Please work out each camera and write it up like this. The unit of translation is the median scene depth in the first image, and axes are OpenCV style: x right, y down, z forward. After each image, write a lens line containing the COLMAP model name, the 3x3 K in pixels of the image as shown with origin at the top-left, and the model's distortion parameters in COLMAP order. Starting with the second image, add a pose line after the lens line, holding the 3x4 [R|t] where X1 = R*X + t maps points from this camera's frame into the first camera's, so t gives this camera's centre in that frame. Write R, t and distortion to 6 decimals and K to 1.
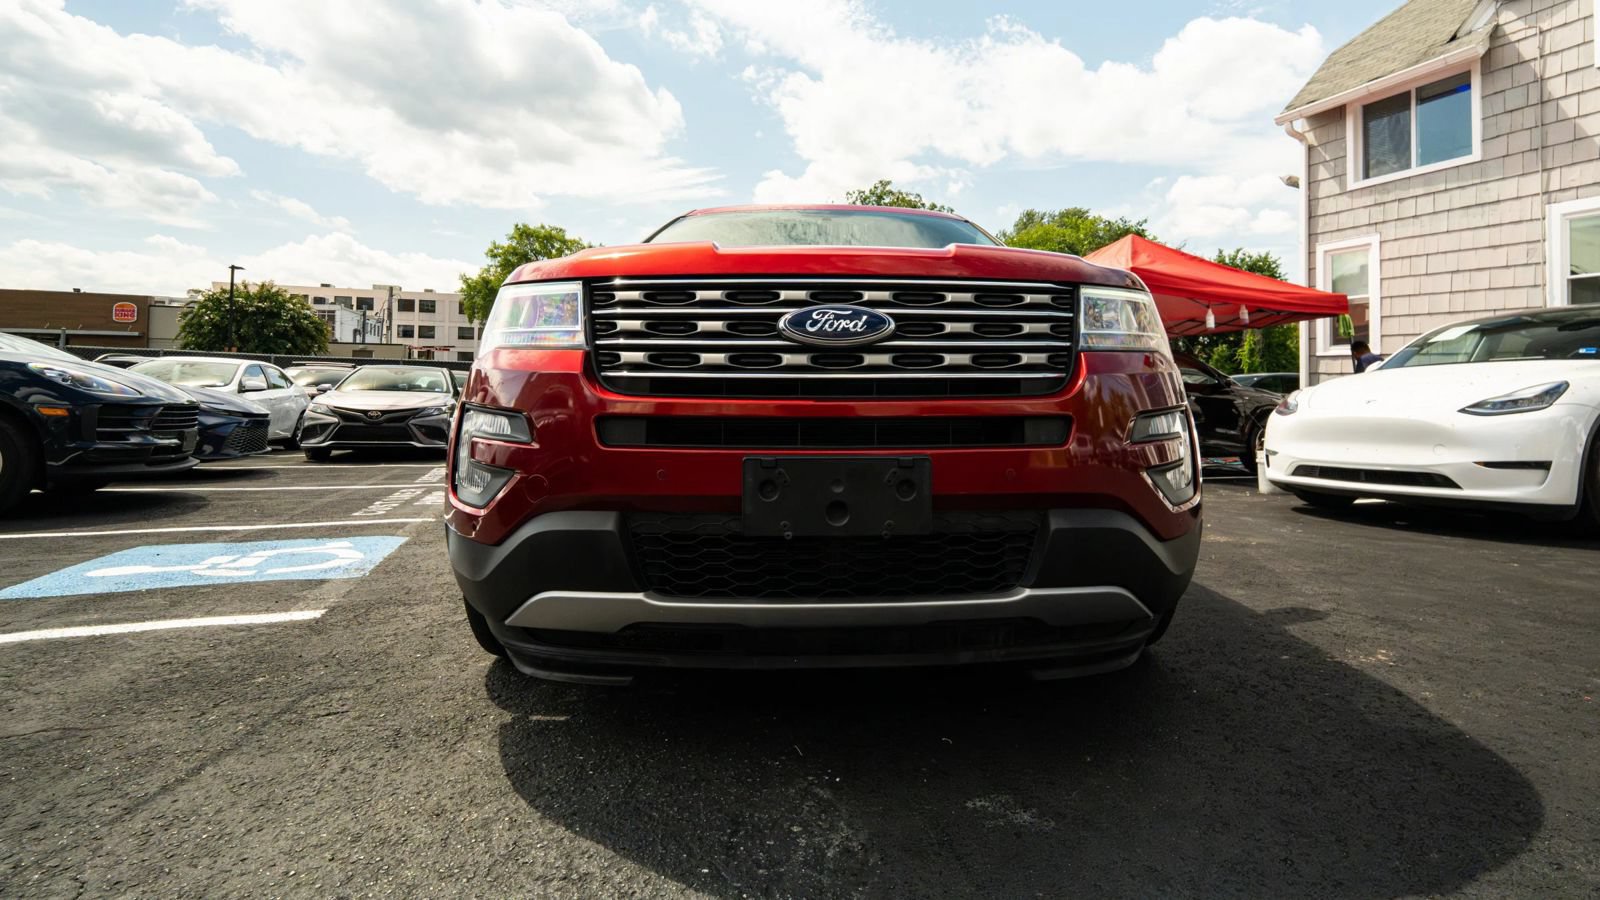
lens RADIAL K [[788.7, 0, 840.1], [0, 788.7, 386.1], [0, 0, 1]] dist [-0.009651, 0.001918]
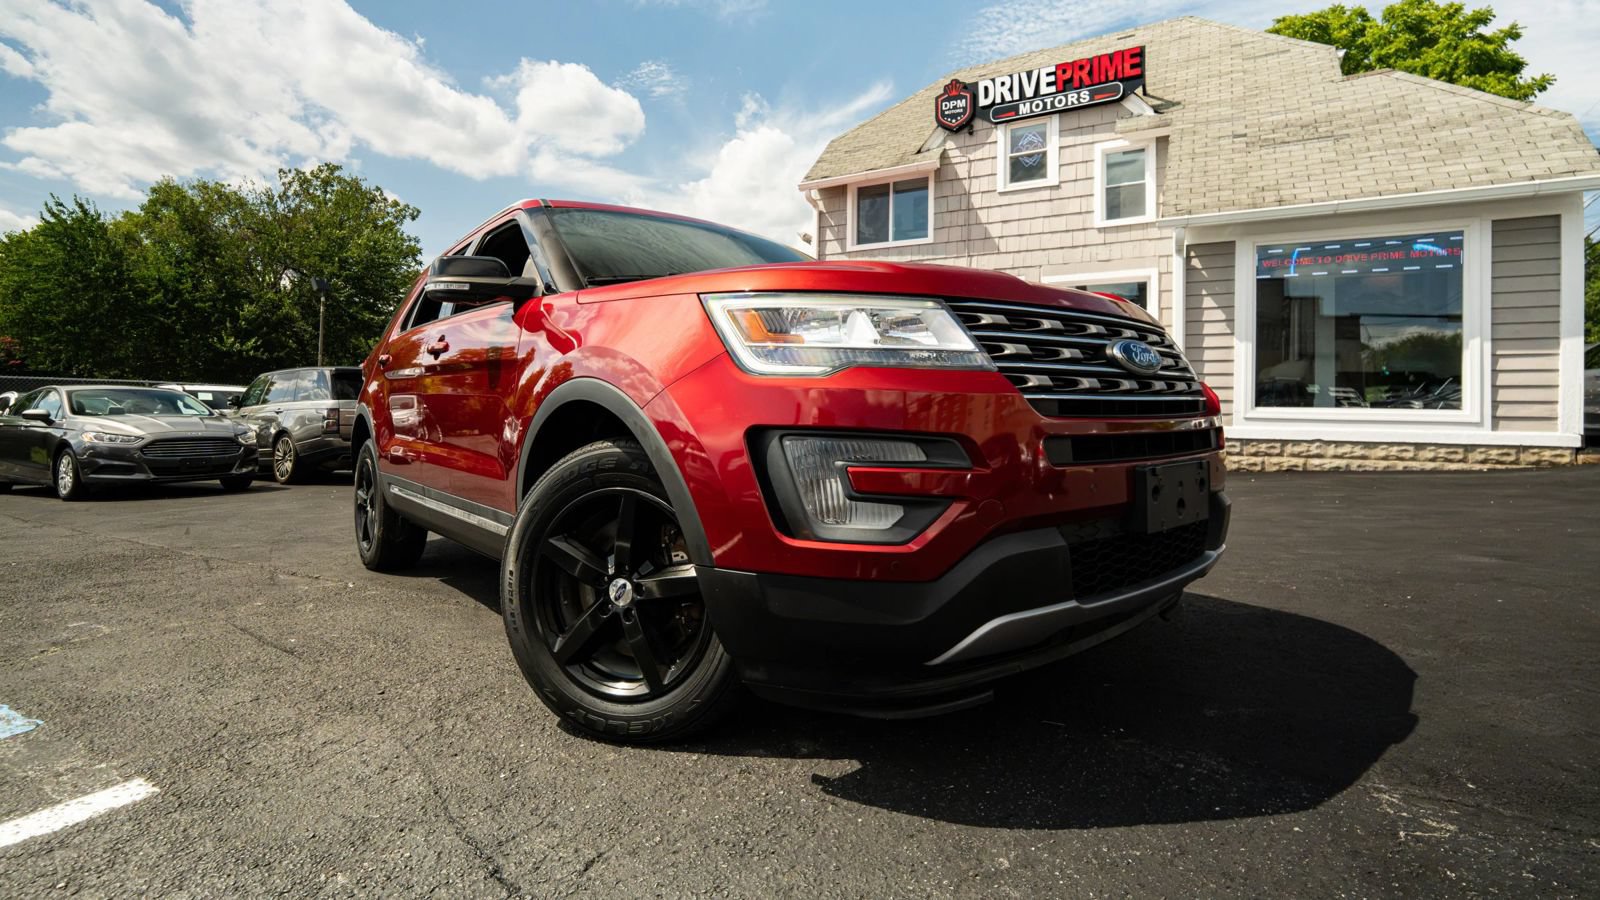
lens RADIAL K [[731.7, 0, 799.4], [0, 731.7, 440.5], [0, 0, 1]] dist [0.002756, -0.000025]
pose [[0.782299, -0.033575, 0.621998, -0.369088], [-0.002299, 0.998384, 0.056783, -0.003738], [-0.622899, -0.045851, 0.780957, 0.148343]]
